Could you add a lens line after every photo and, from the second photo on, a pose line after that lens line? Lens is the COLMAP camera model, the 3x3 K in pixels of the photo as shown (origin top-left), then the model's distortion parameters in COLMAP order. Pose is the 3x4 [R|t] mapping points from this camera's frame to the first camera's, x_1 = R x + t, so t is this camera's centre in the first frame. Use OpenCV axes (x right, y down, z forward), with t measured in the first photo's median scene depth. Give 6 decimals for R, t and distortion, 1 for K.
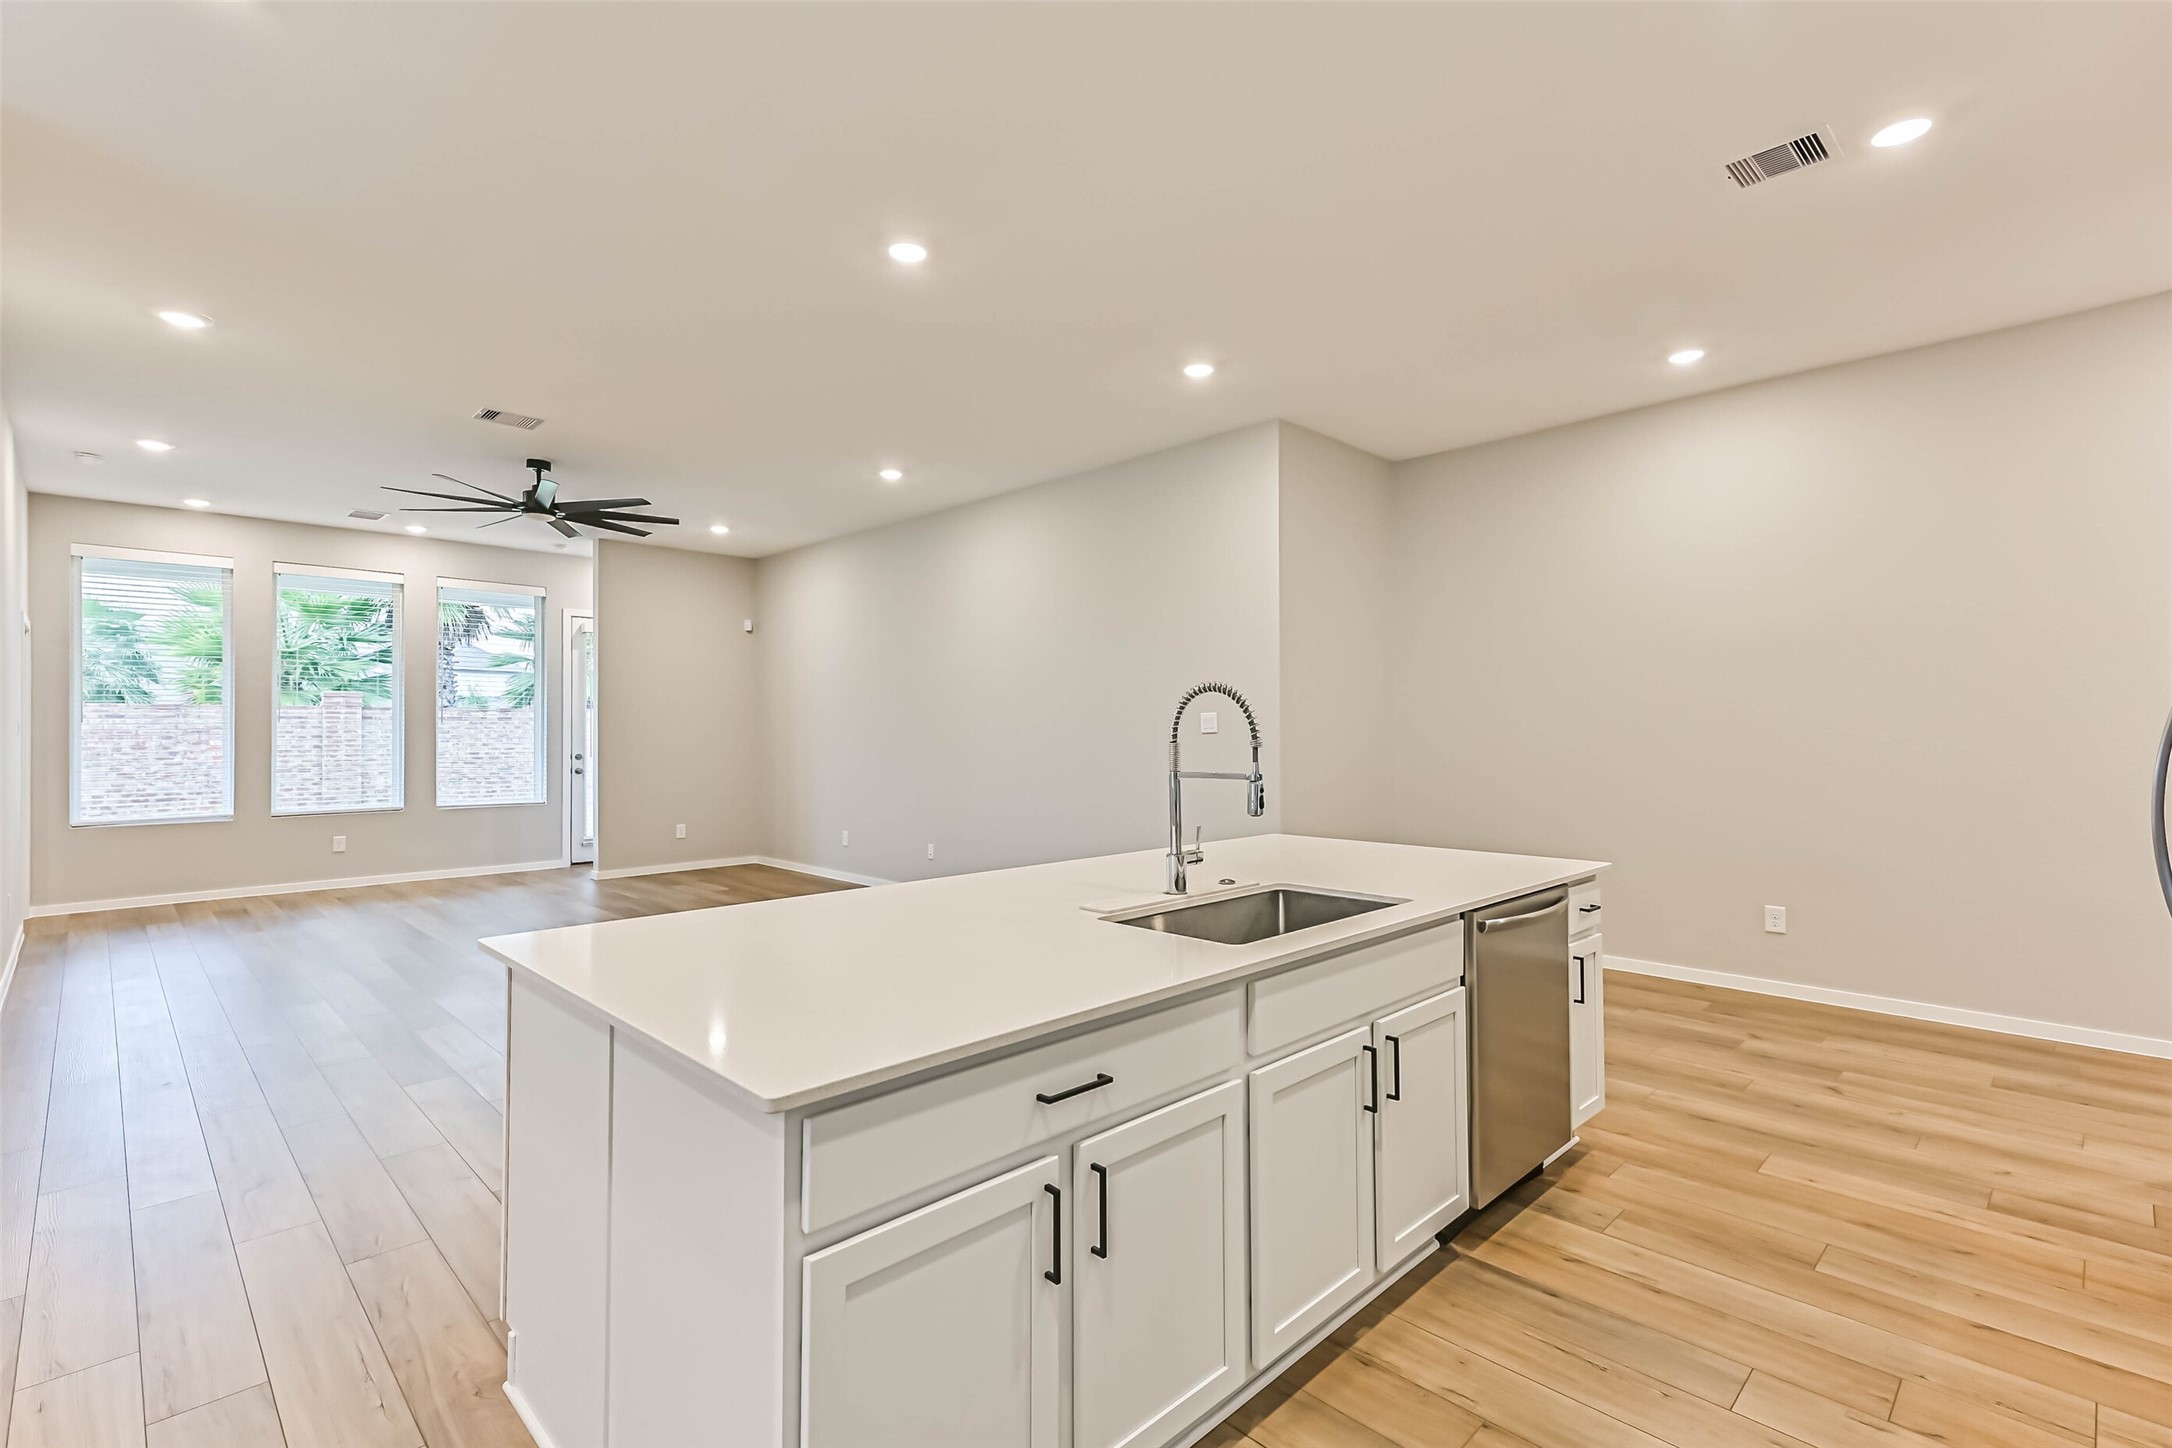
lens RADIAL K [[989.4, 0, 1100.9], [0, 989.4, 724.3], [0, 0, 1]] dist [0.019218, -0.003730]
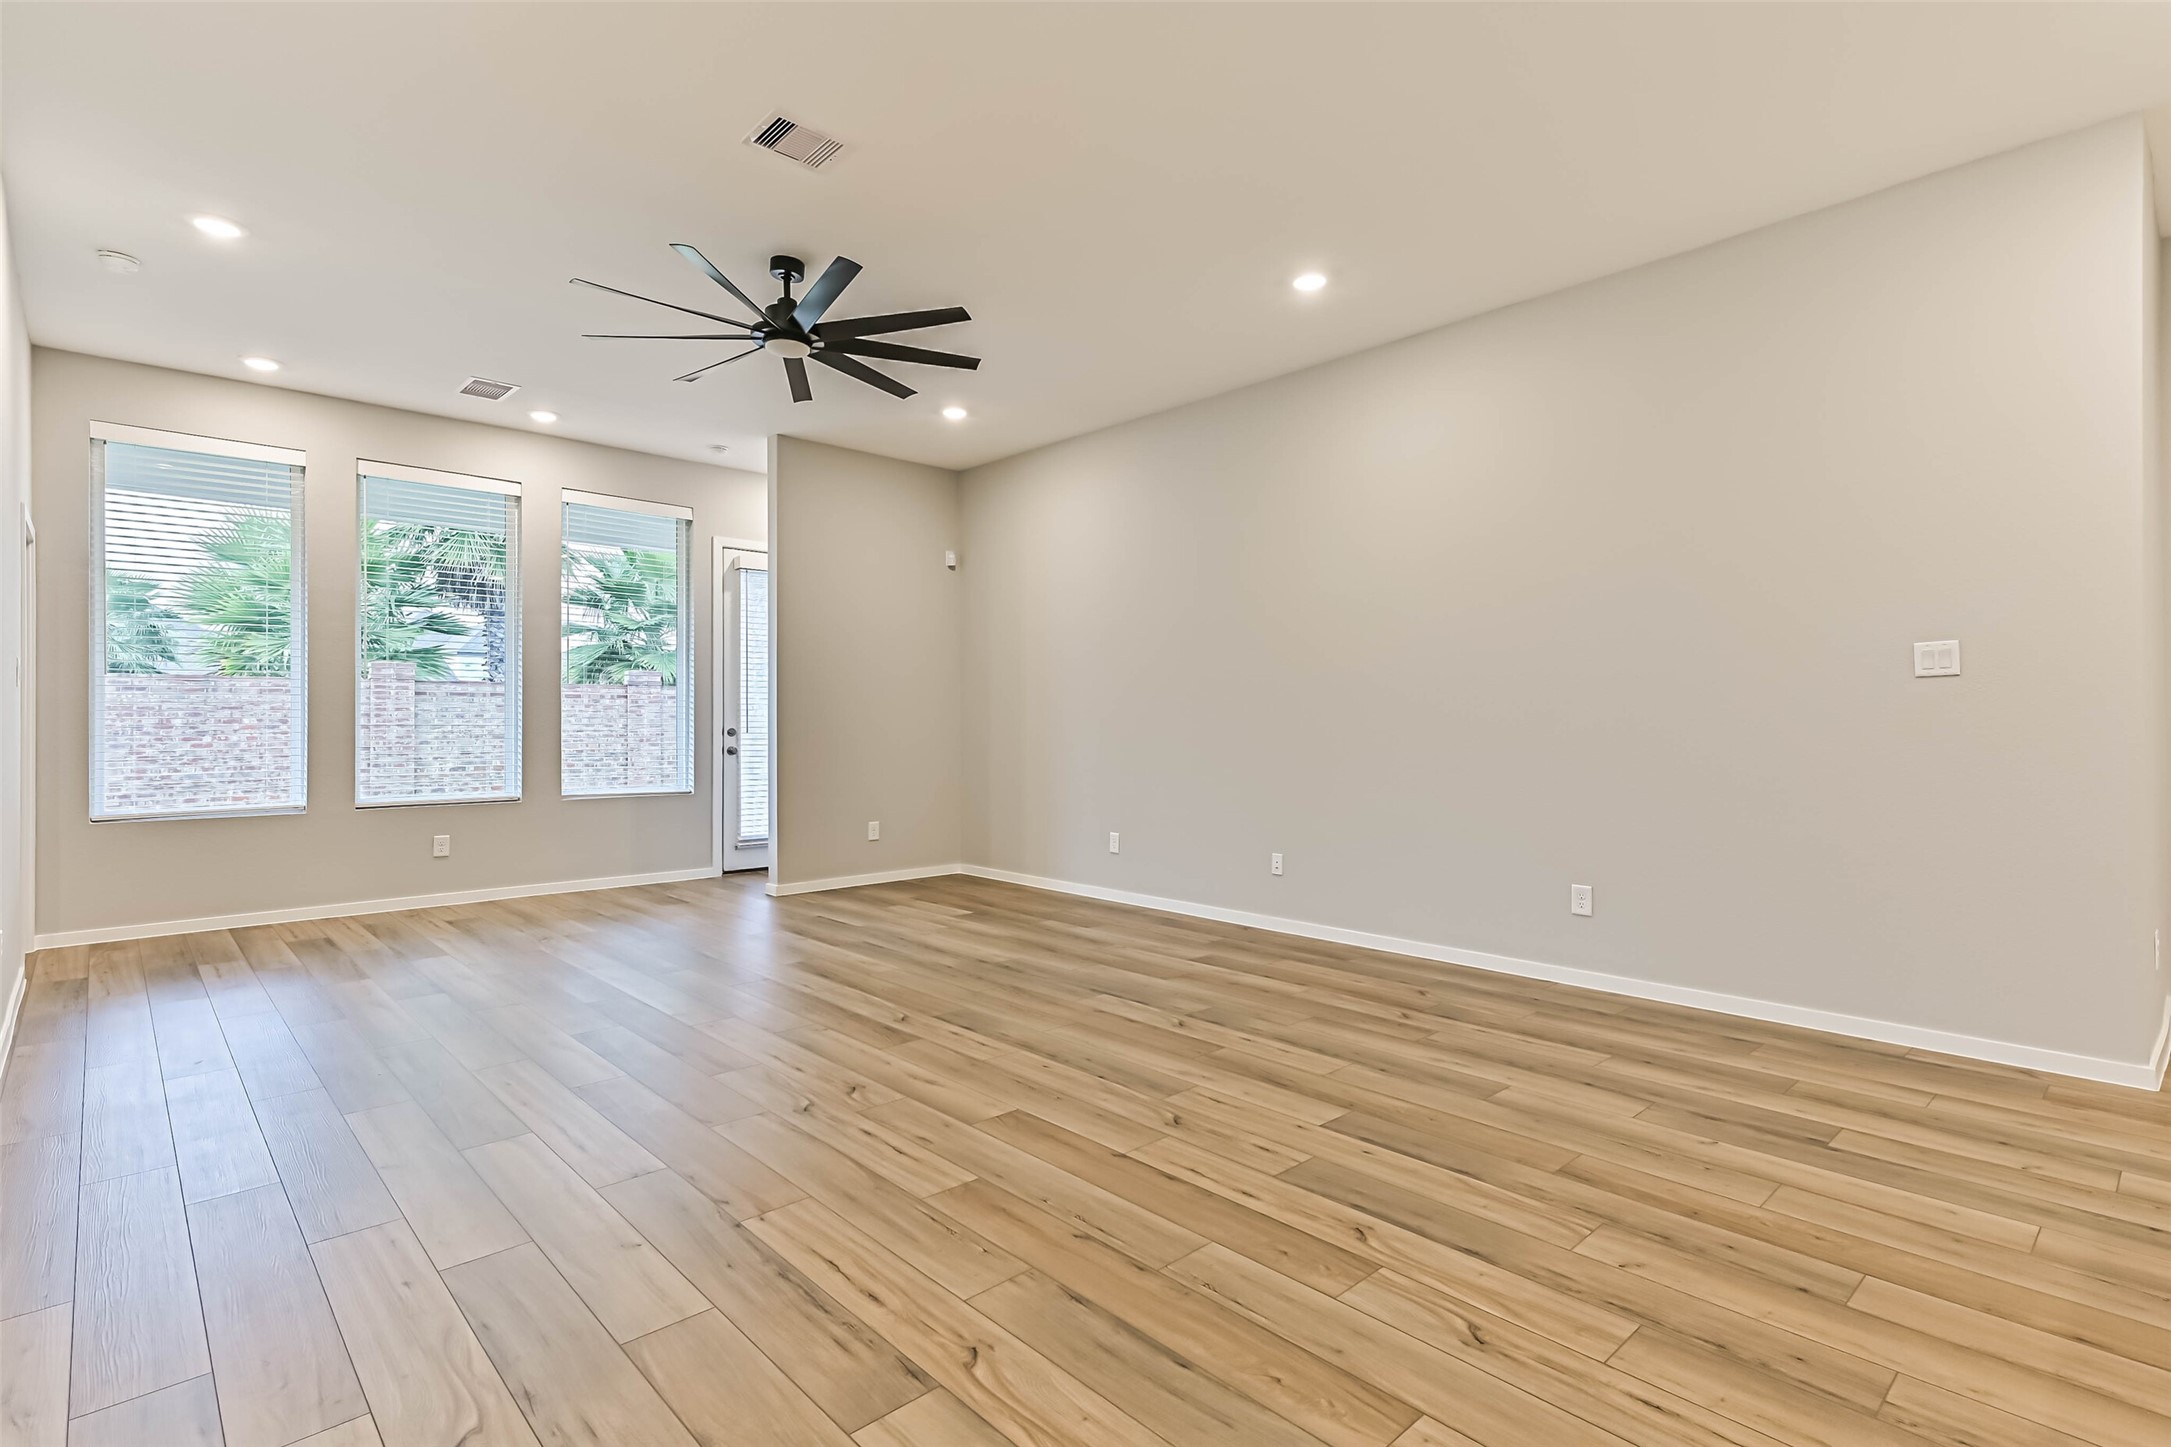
lens RADIAL K [[1034.4, 0, 1089.8], [0, 1034.4, 717.8], [0, 0, 1]] dist [0.017756, -0.003367]
pose [[0.999540, 0.001060, -0.030324, -0.238783], [-0.001011, 0.999998, 0.001648, 0.021420], [0.030326, -0.001617, 0.999539, 0.226549]]
